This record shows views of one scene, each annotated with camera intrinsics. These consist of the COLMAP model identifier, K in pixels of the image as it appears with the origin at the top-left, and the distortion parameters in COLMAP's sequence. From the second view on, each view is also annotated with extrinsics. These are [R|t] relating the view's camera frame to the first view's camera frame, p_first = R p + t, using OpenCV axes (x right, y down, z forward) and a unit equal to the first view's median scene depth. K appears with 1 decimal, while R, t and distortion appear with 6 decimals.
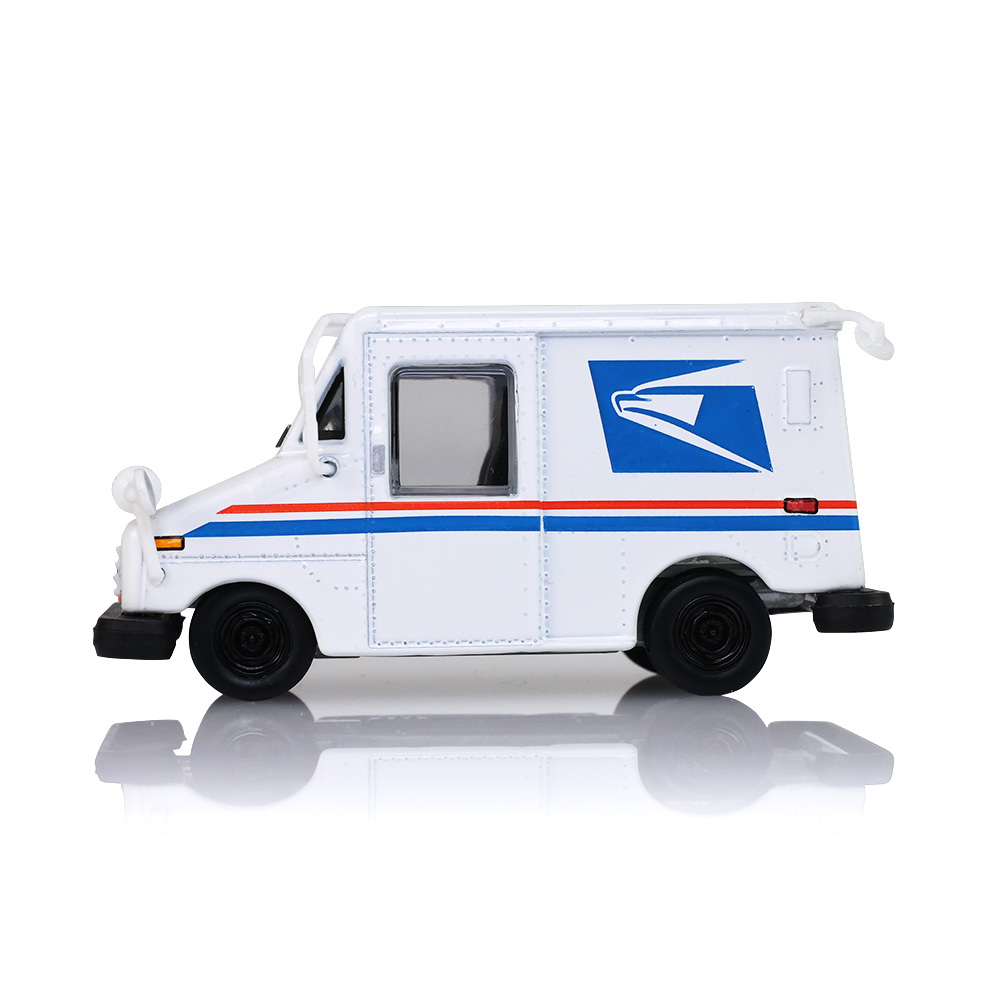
lens RADIAL K [[4058.1, 0, 500.0], [0, 4058.1, 500.0], [0, 0, 1]] dist [0.281280, -0.457136]
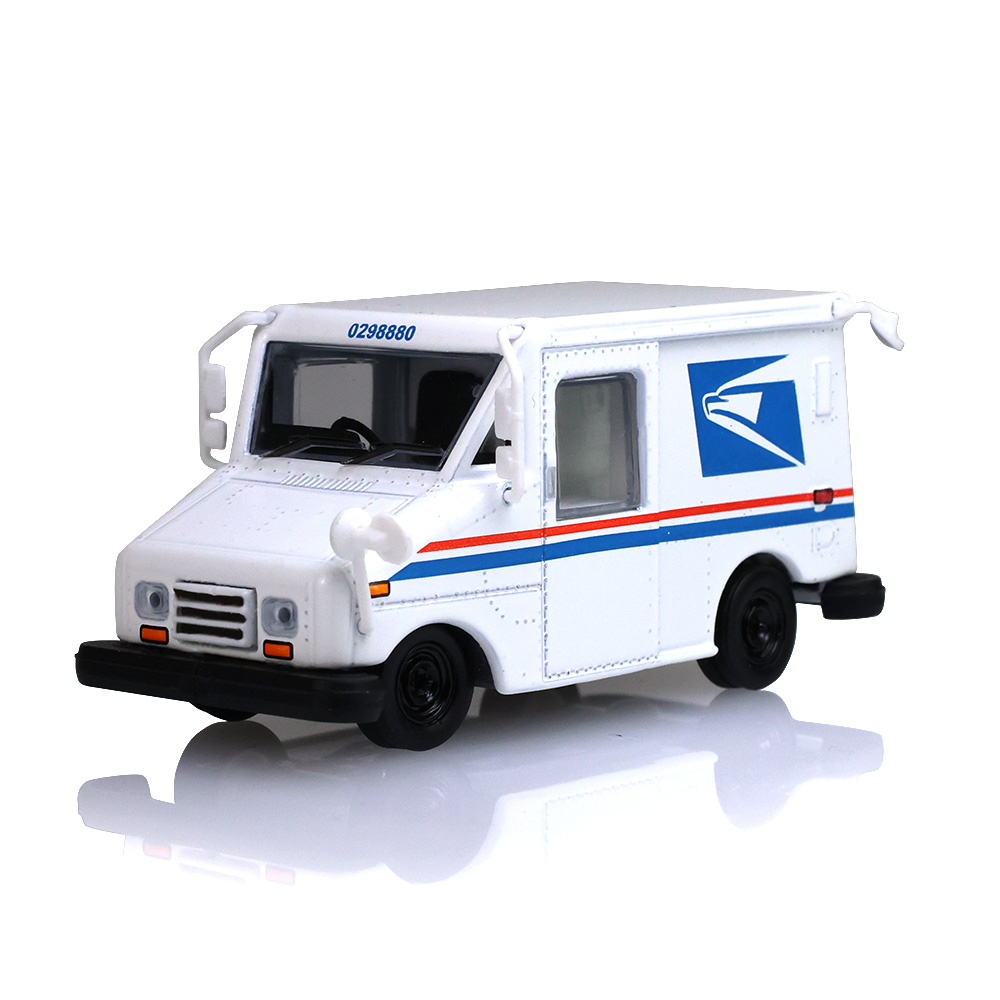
lens RADIAL K [[4058.1, 0, 500.0], [0, 4058.1, 500.0], [0, 0, 1]] dist [0.281280, -0.457136]
pose [[0.738103, -0.069976, 0.671050, -0.663095], [0.005181, 0.995166, 0.098075, -0.097231], [-0.674668, -0.068913, 0.734897, 0.315650]]
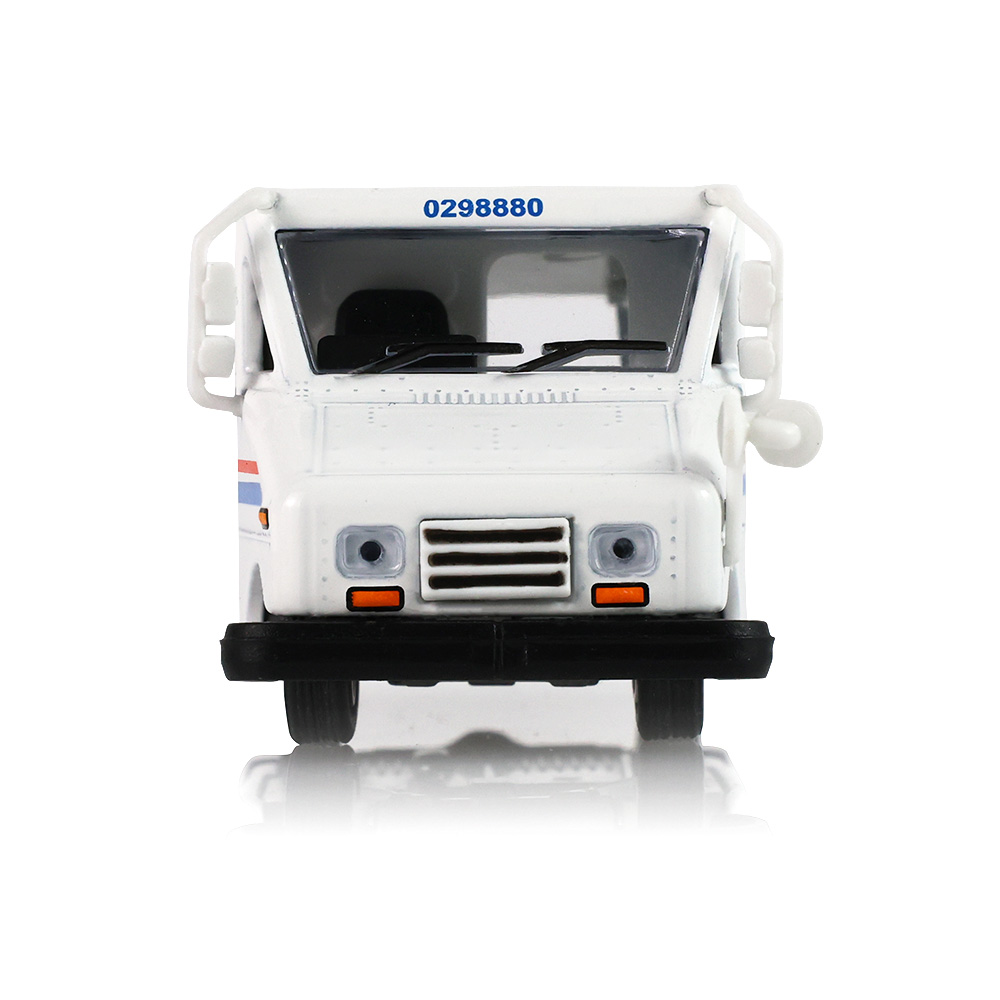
lens RADIAL K [[4058.1, 0, 500.0], [0, 4058.1, 500.0], [0, 0, 1]] dist [0.281280, -0.457136]
pose [[0.060361, -0.005189, 0.998163, -0.763904], [0.015587, 0.999869, 0.004255, 0.006091], [-0.998055, 0.015301, 0.060434, 0.993580]]
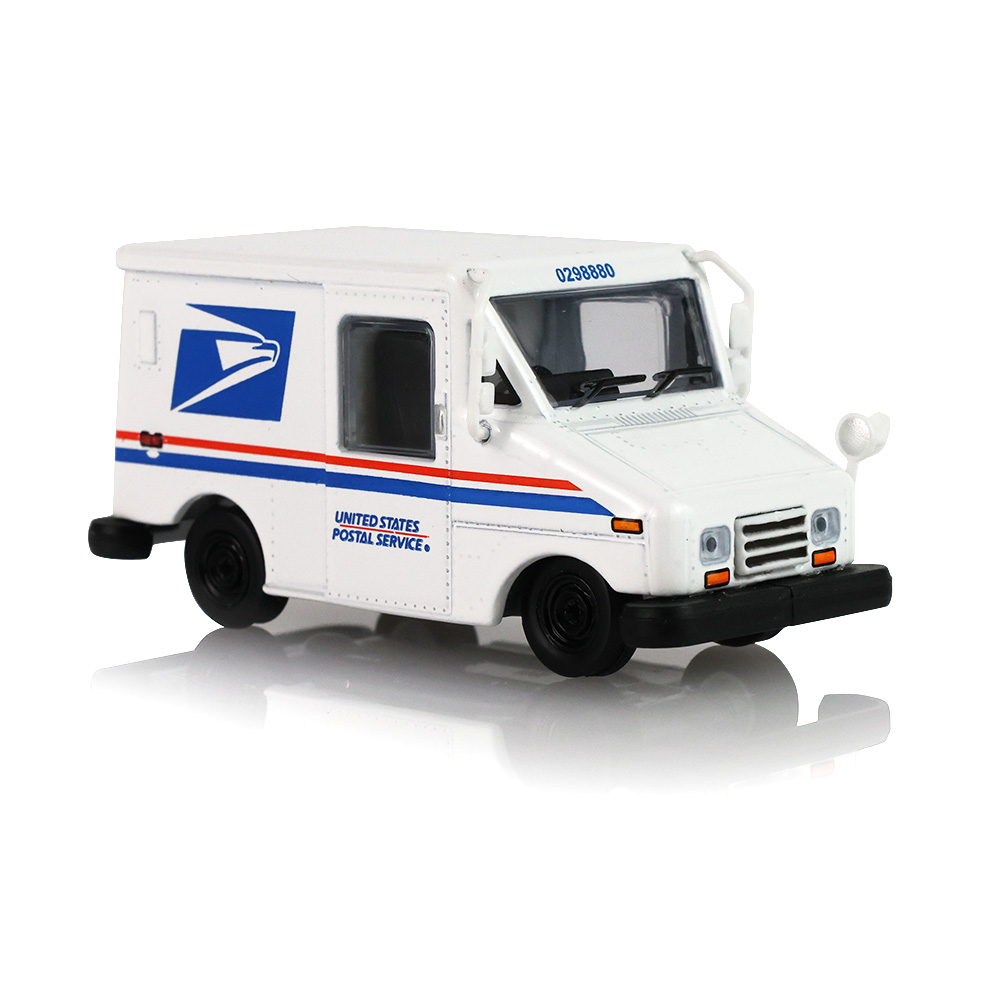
lens RADIAL K [[4058.1, 0, 500.0], [0, 4058.1, 500.0], [0, 0, 1]] dist [0.281280, -0.457136]
pose [[-0.687966, -0.069407, 0.722416, -0.738141], [0.027984, 0.992139, 0.121970, -0.108889], [-0.725203, 0.104127, -0.680616, 1.728276]]
